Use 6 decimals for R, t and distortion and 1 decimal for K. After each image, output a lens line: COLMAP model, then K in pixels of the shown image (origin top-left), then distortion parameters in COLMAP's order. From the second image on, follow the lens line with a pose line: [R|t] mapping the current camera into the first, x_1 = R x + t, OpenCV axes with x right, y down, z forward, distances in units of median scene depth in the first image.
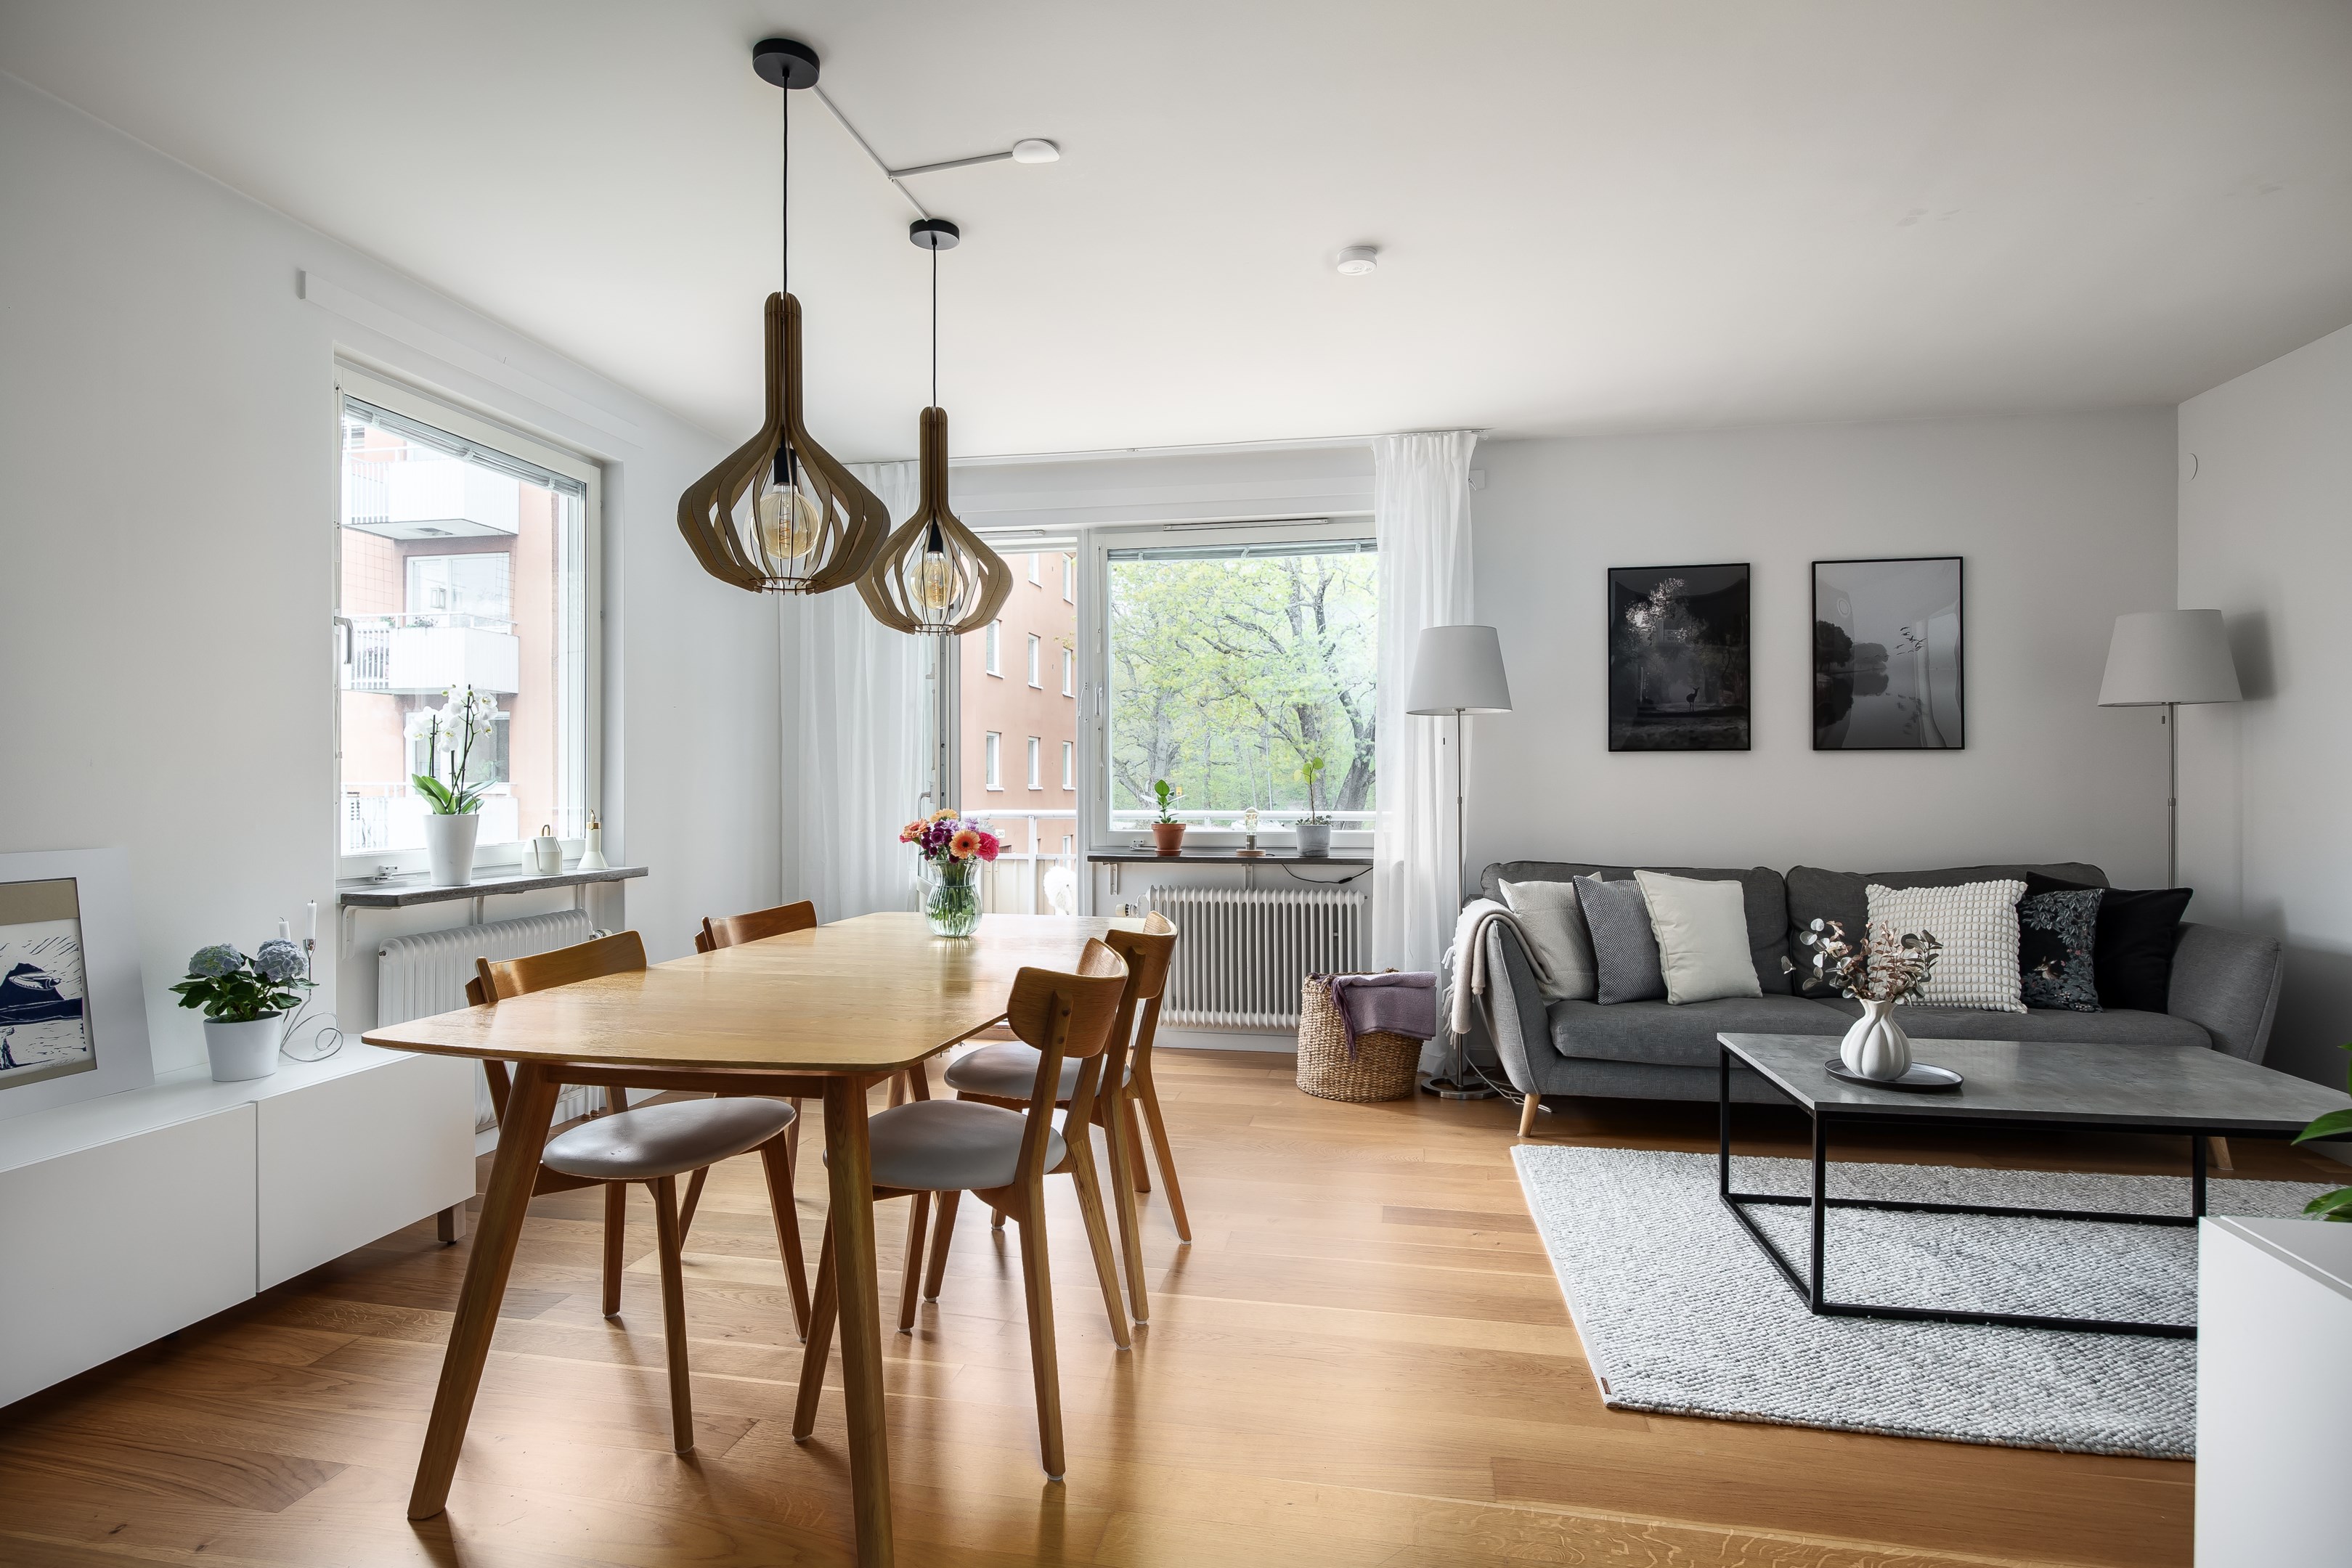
lens RADIAL K [[1304.3, 0, 1174.9], [0, 1304.3, 784.2], [0, 0, 1]] dist [-0.031344, -0.001544]
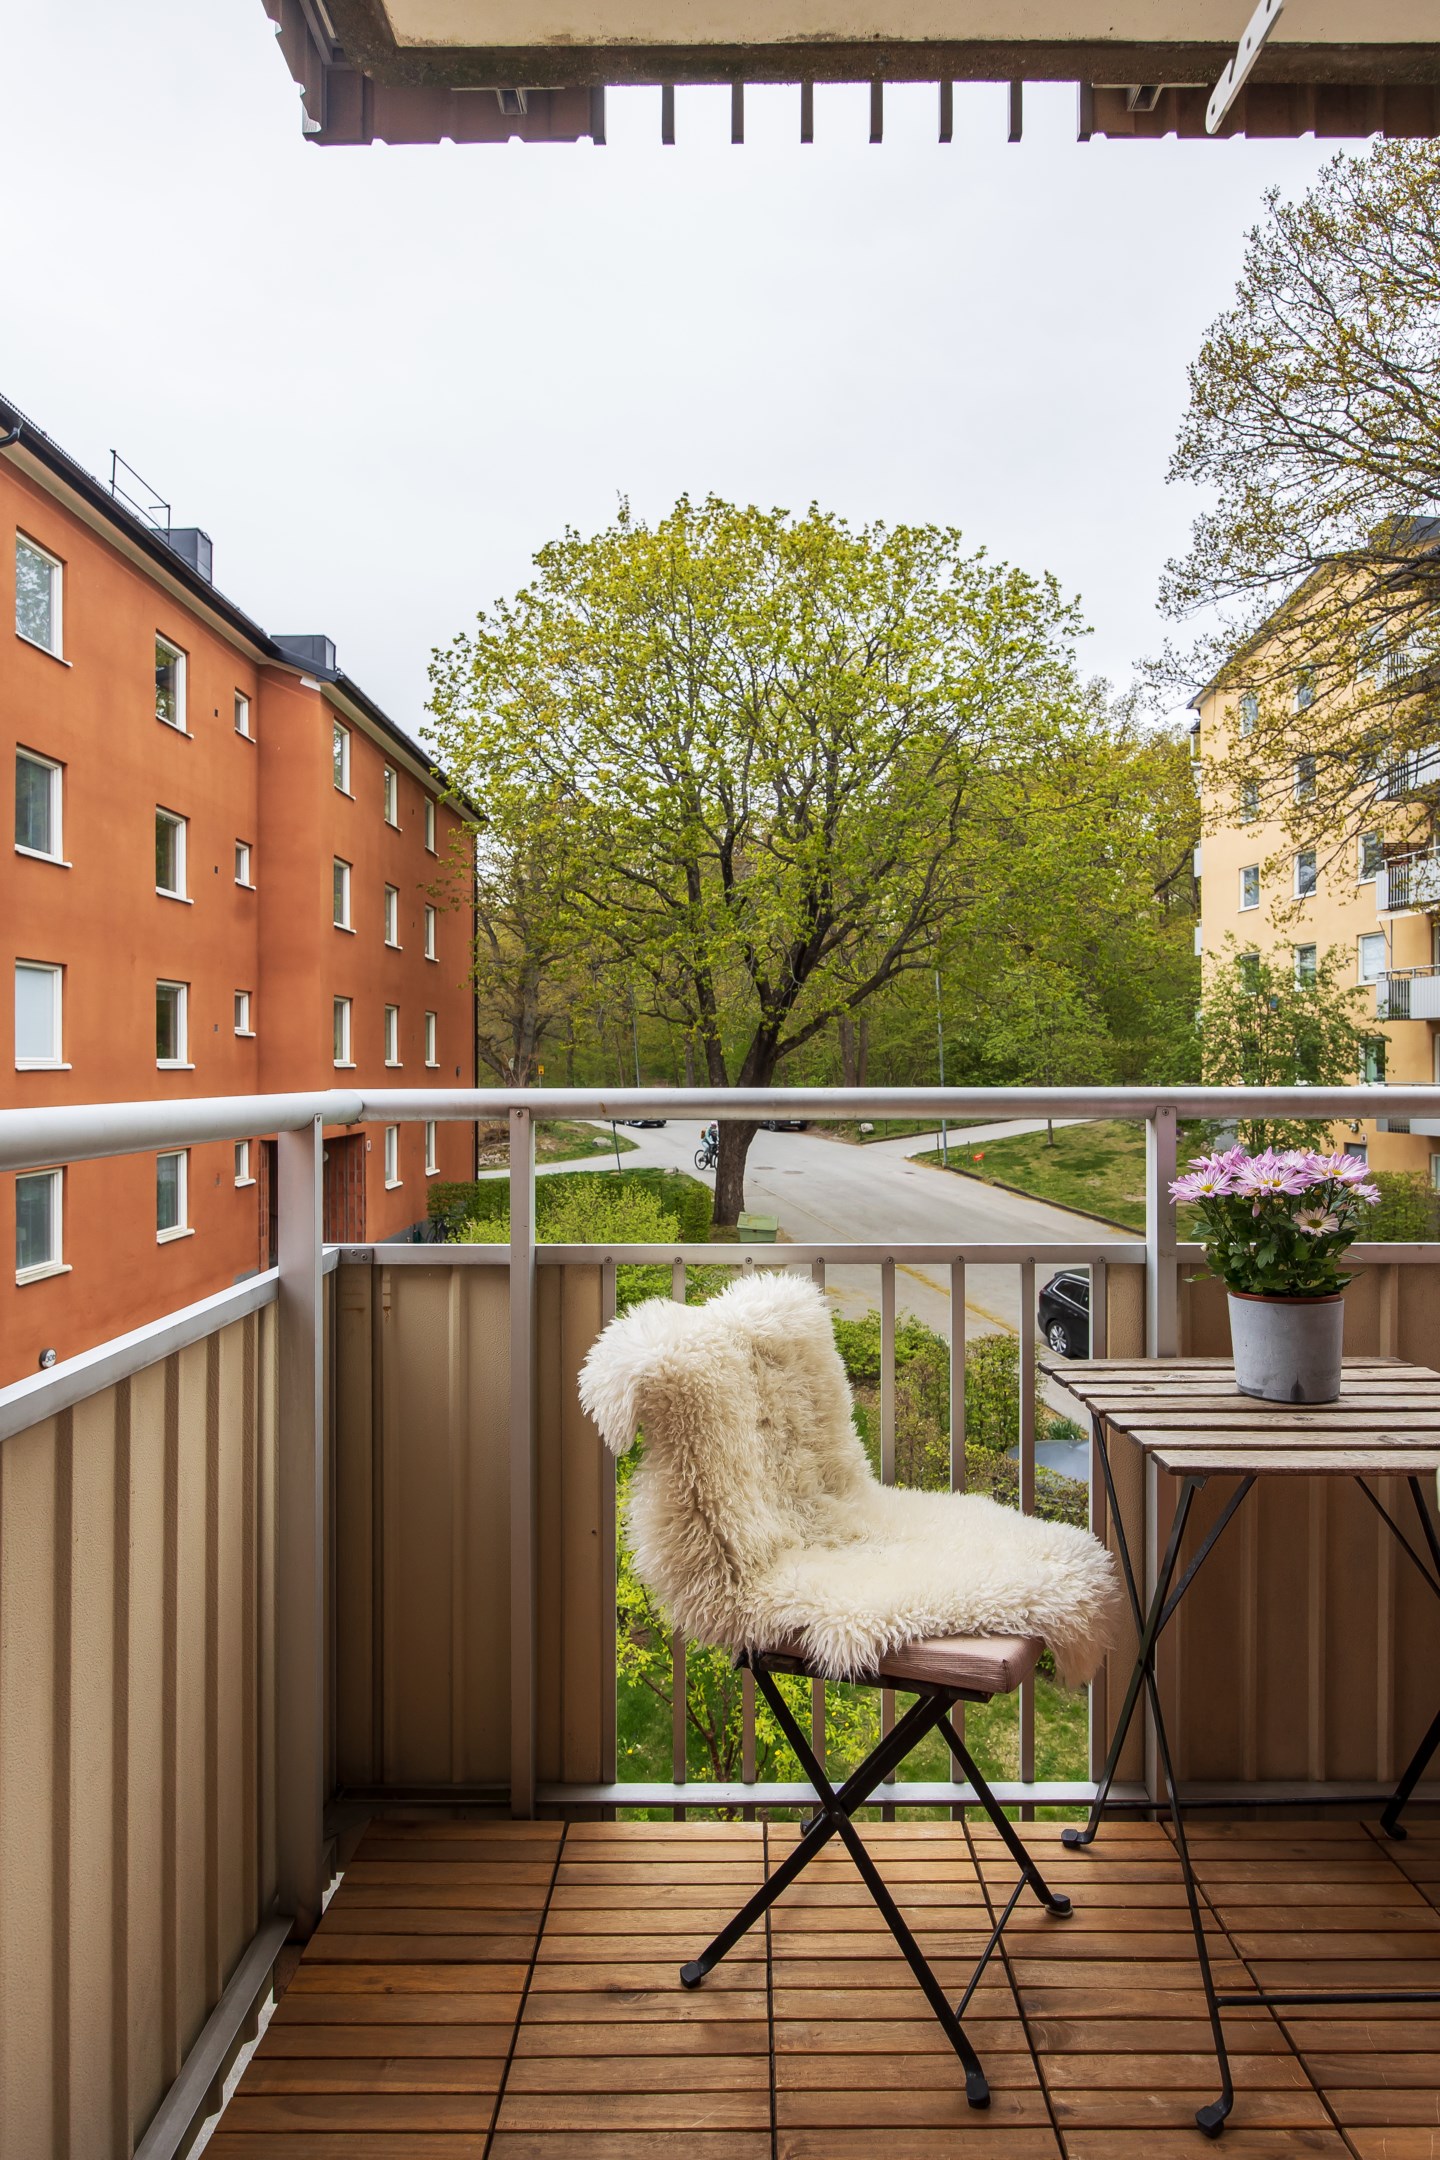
lens RADIAL K [[1219.7, 0, 732.5], [0, 1219.7, 1067.2], [0, 0, 1]] dist [-0.021608, 0.003365]
pose [[0.985238, -0.004792, 0.171125, -0.109700], [0.004453, 0.999987, 0.002365, 0.014352], [-0.171134, -0.001568, 0.985247, 0.780468]]
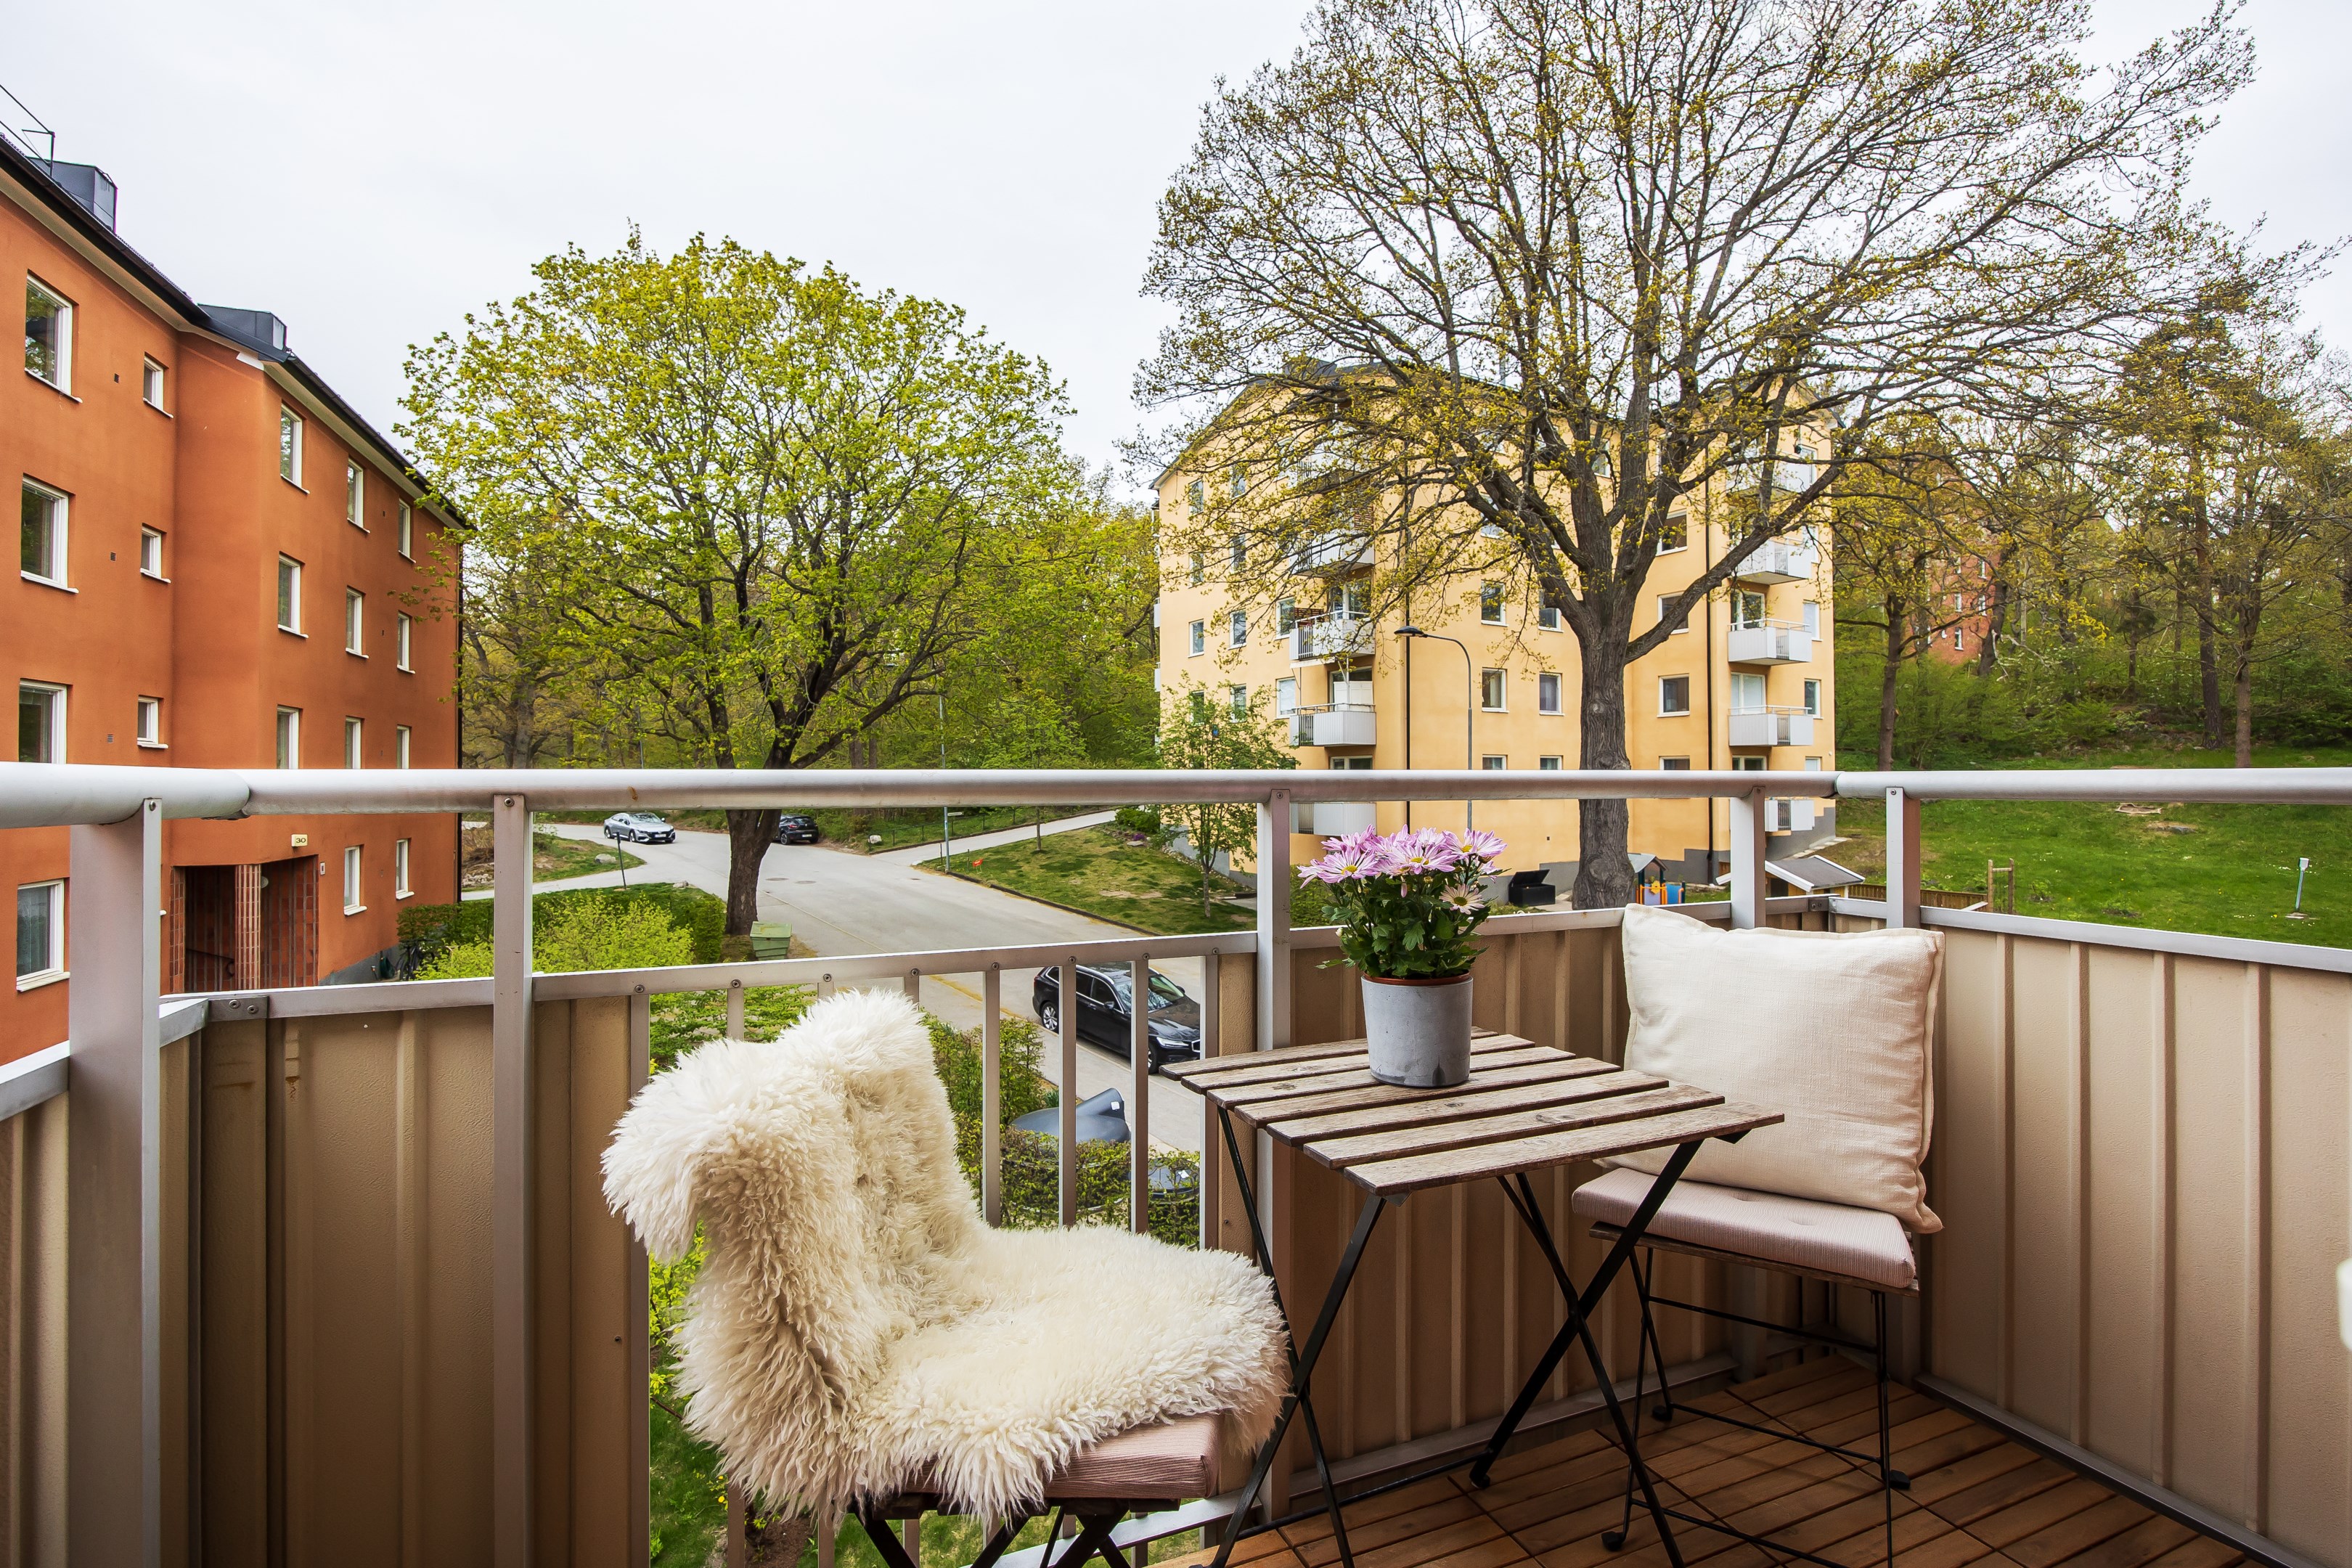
lens RADIAL K [[1063.1, 0, 1182.3], [0, 1063.1, 770.6], [0, 0, 1]] dist [-0.020253, 0.001229]
pose [[0.844353, 0.000090, 0.535787, -0.109424], [0.005741, 0.999941, -0.009216, 0.021285], [-0.535757, 0.010858, 0.844303, 0.839523]]
